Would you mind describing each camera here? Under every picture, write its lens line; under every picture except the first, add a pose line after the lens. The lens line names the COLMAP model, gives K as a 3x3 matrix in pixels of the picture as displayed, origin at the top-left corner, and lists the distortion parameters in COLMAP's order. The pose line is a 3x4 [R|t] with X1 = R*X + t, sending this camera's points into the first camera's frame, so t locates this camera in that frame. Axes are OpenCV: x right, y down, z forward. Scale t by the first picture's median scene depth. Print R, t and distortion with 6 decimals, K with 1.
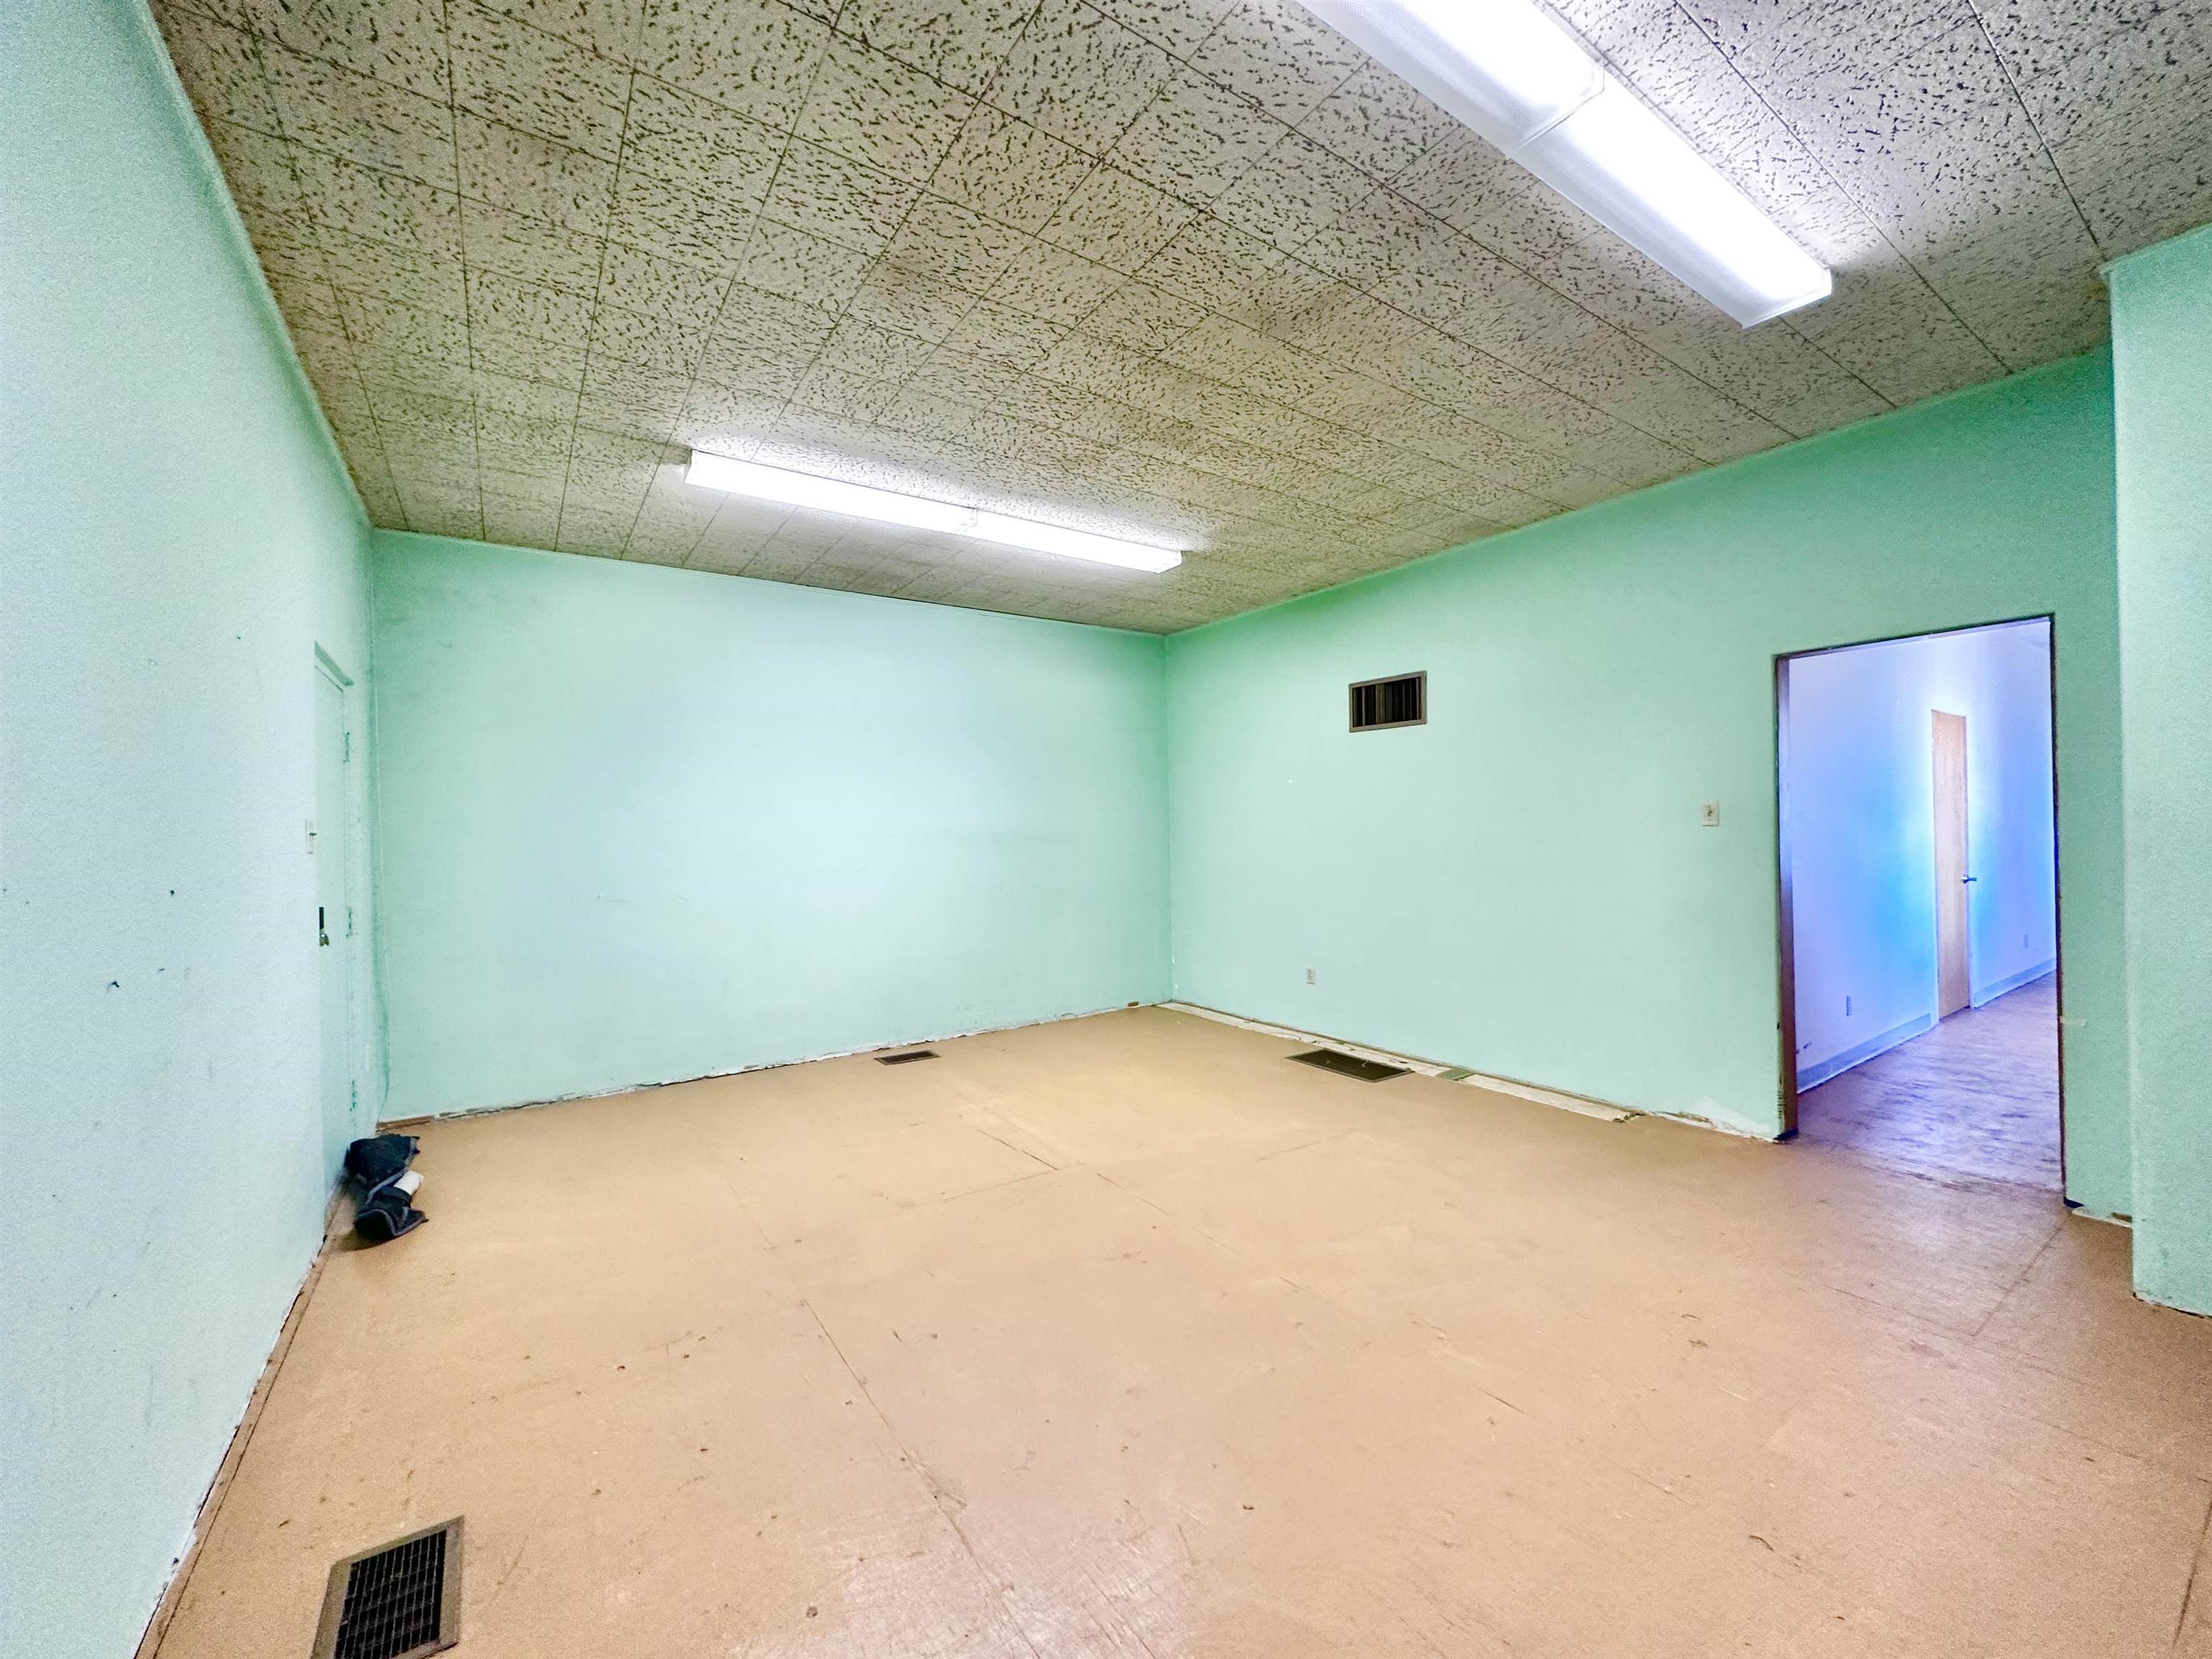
lens RADIAL K [[886.2, 0, 1109.9], [0, 886.2, 831.4], [0, 0, 1]] dist [-0.003318, 0.000439]
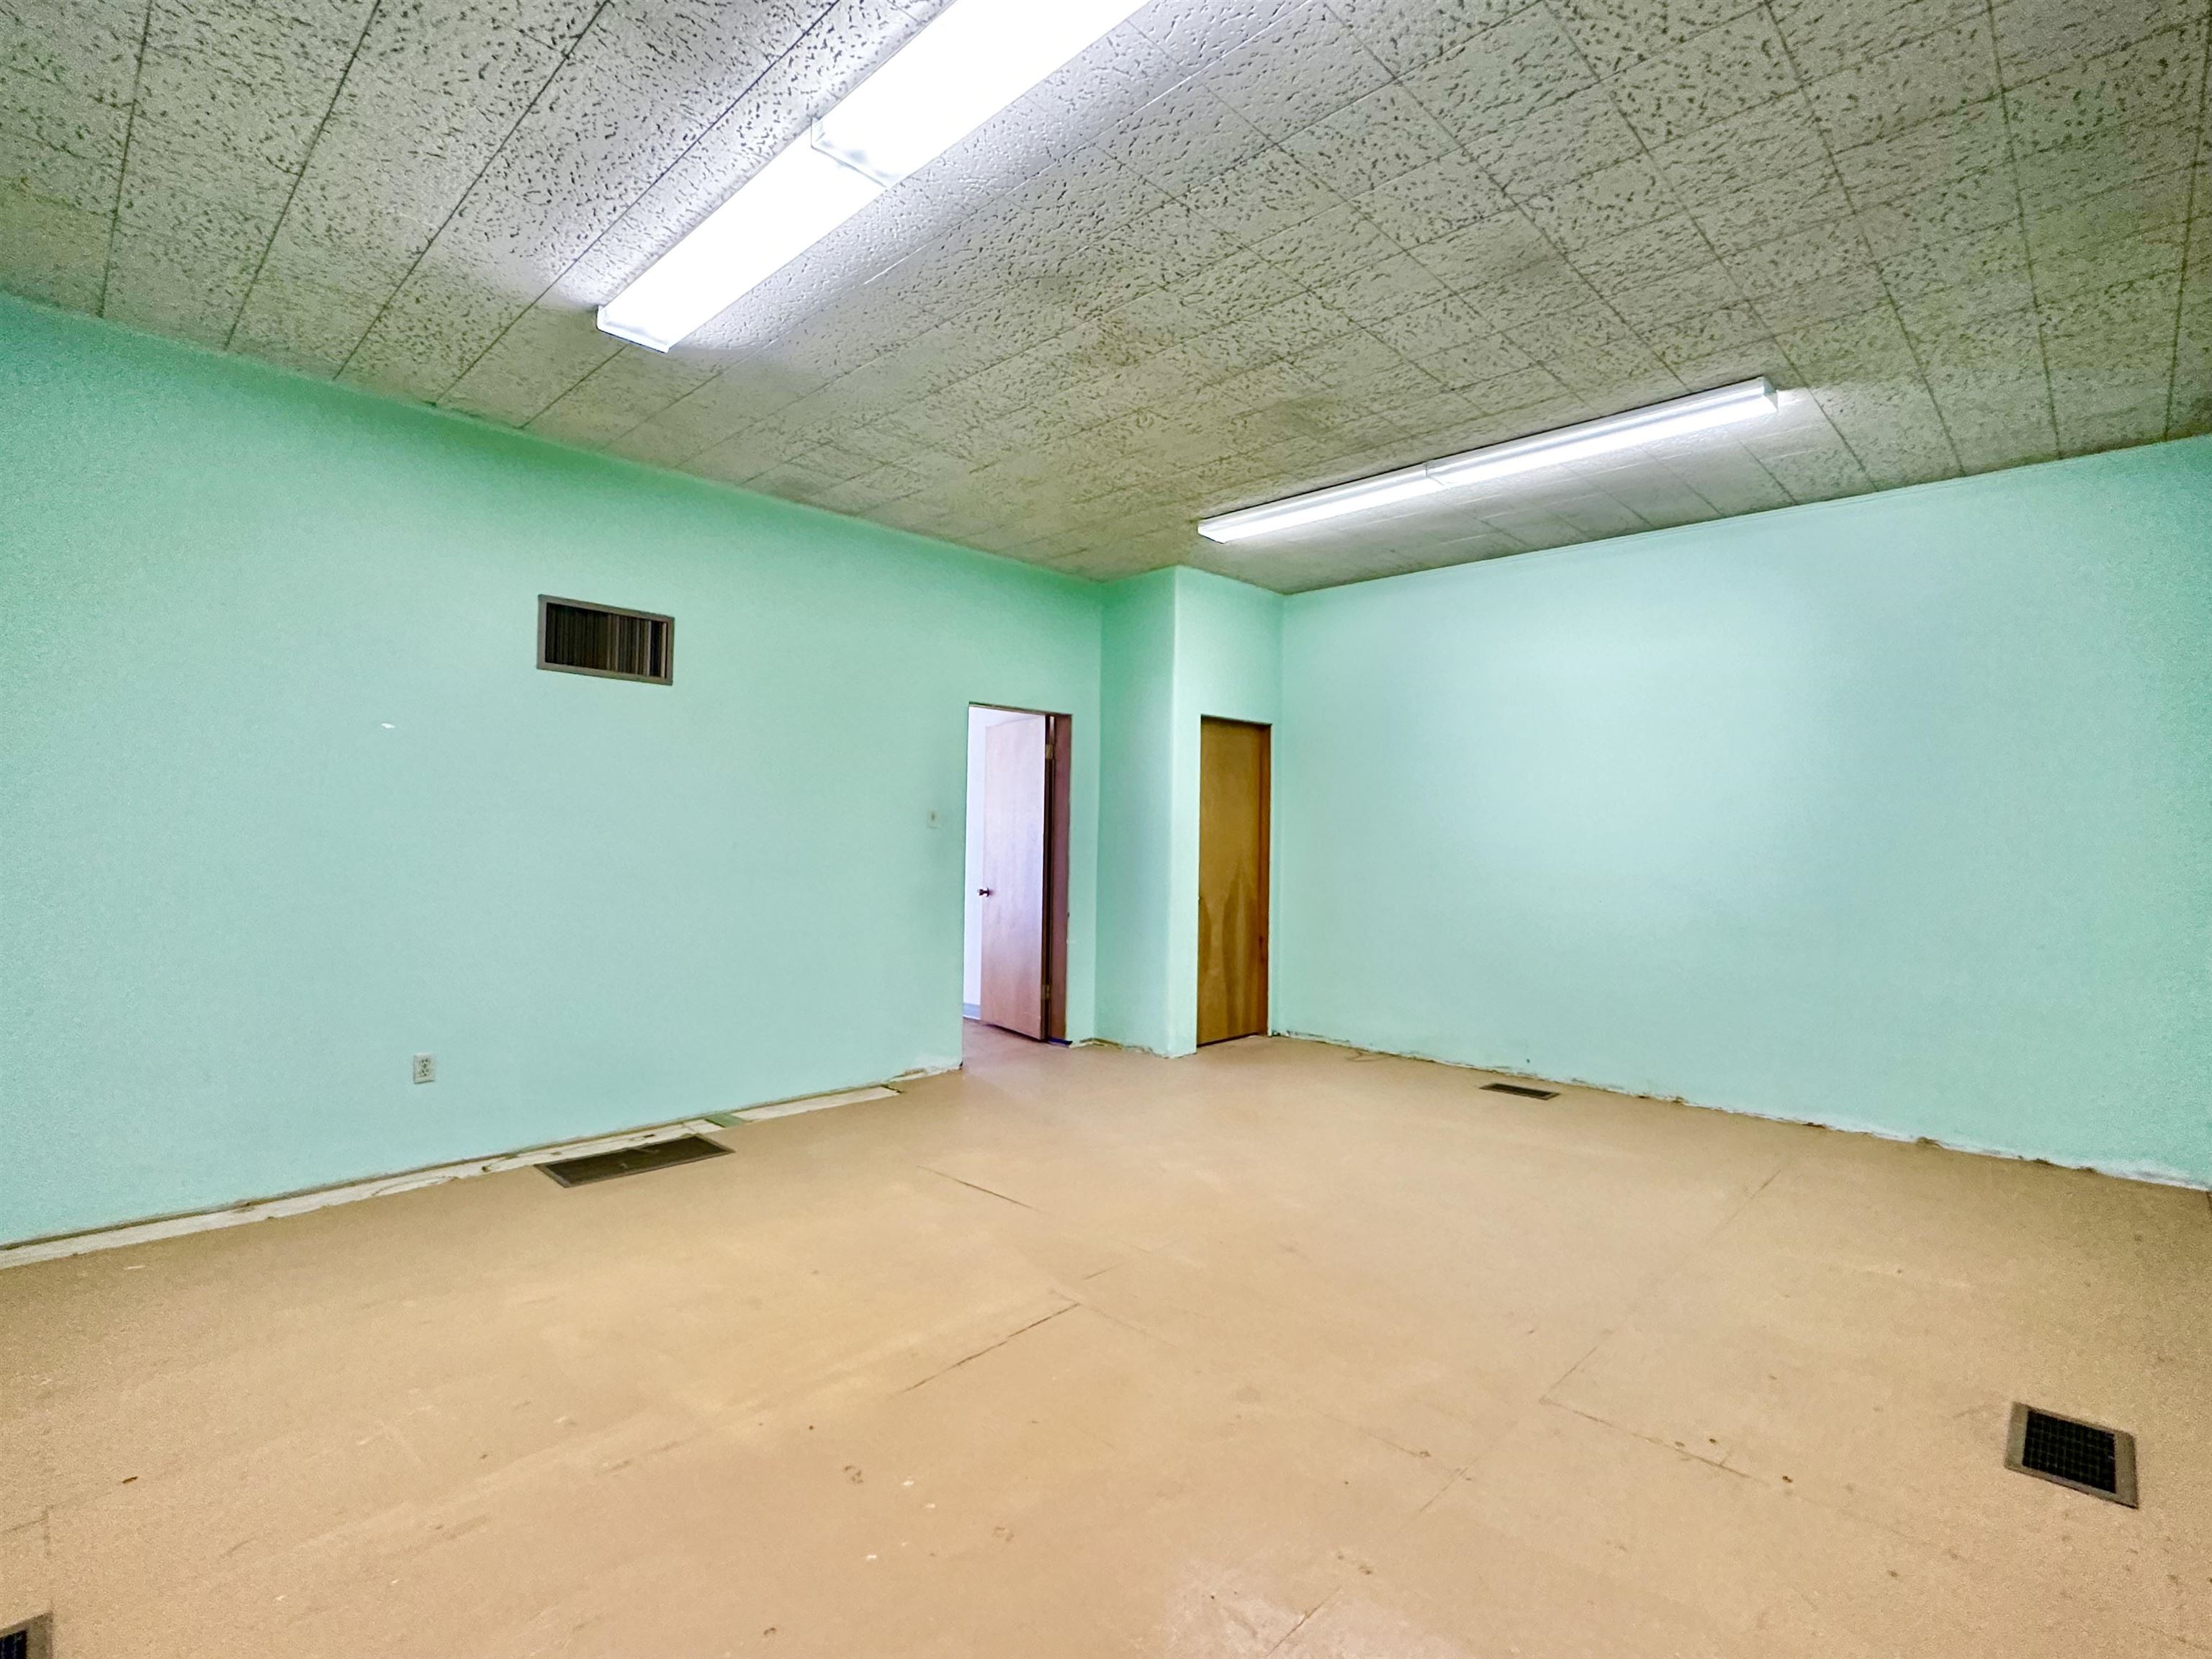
lens RADIAL K [[1051.3, 0, 1107.8], [0, 1051.3, 834.7], [0, 0, 1]] dist [-0.002873, 0.000817]
pose [[-0.205570, 0.018561, 0.978466, -1.183525], [-0.009501, 0.999735, -0.020961, 0.046241], [-0.978596, -0.013606, -0.205339, 1.564677]]
